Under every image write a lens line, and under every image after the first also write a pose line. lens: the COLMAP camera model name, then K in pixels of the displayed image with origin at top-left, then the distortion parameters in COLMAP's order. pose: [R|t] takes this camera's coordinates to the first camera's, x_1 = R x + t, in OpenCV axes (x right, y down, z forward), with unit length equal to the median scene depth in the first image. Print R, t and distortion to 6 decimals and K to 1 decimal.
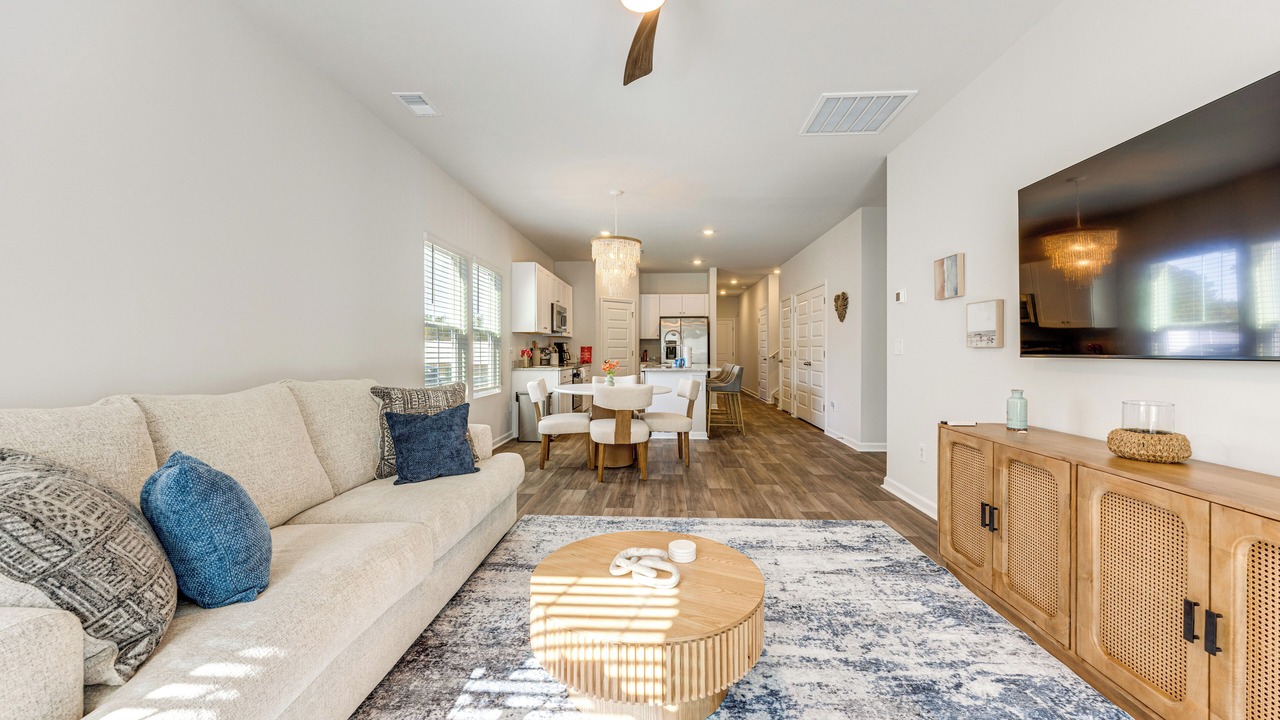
lens RADIAL K [[503.8, 0, 636.9], [0, 503.8, 354.1], [0, 0, 1]] dist [-0.002921, -0.000245]
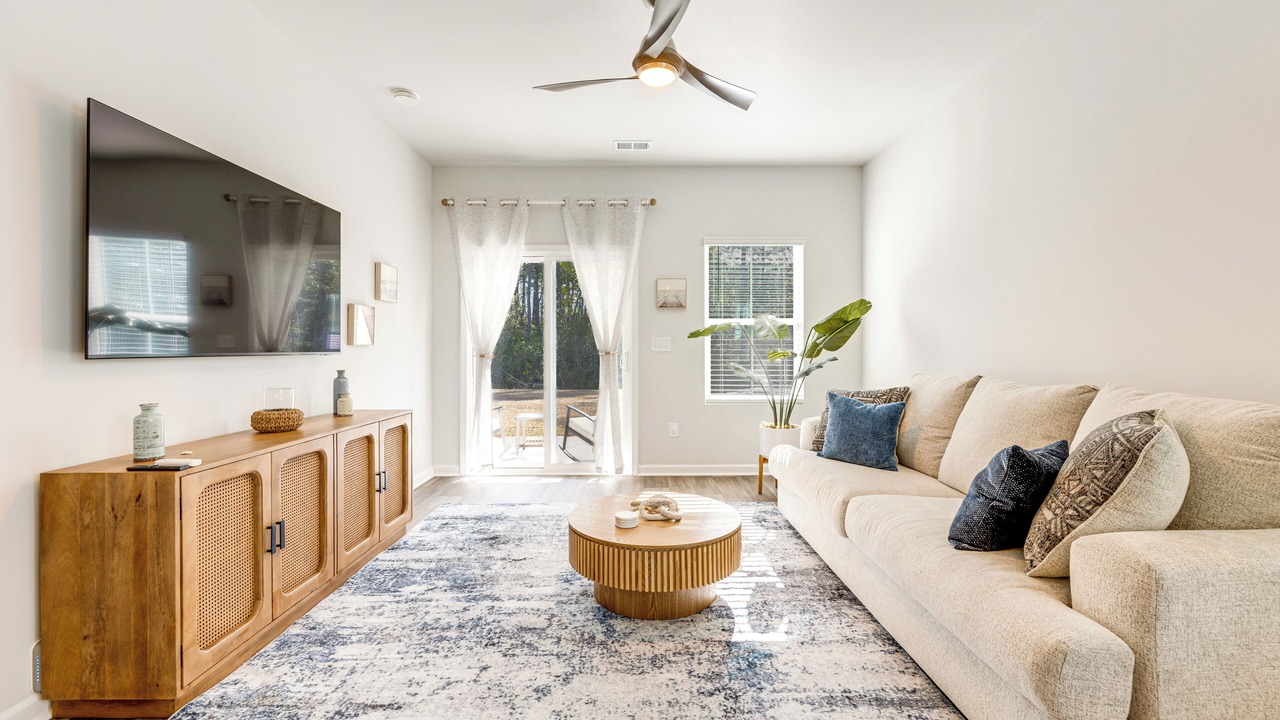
lens RADIAL K [[503.8, 0, 638.3], [0, 503.8, 351.0], [0, 0, 1]] dist [-0.002921, -0.000245]
pose [[-0.998286, 0.002795, -0.058452, 0.130549], [0.002118, 0.999930, 0.011654, -0.012705], [0.058481, 0.011510, -0.998222, 2.156571]]
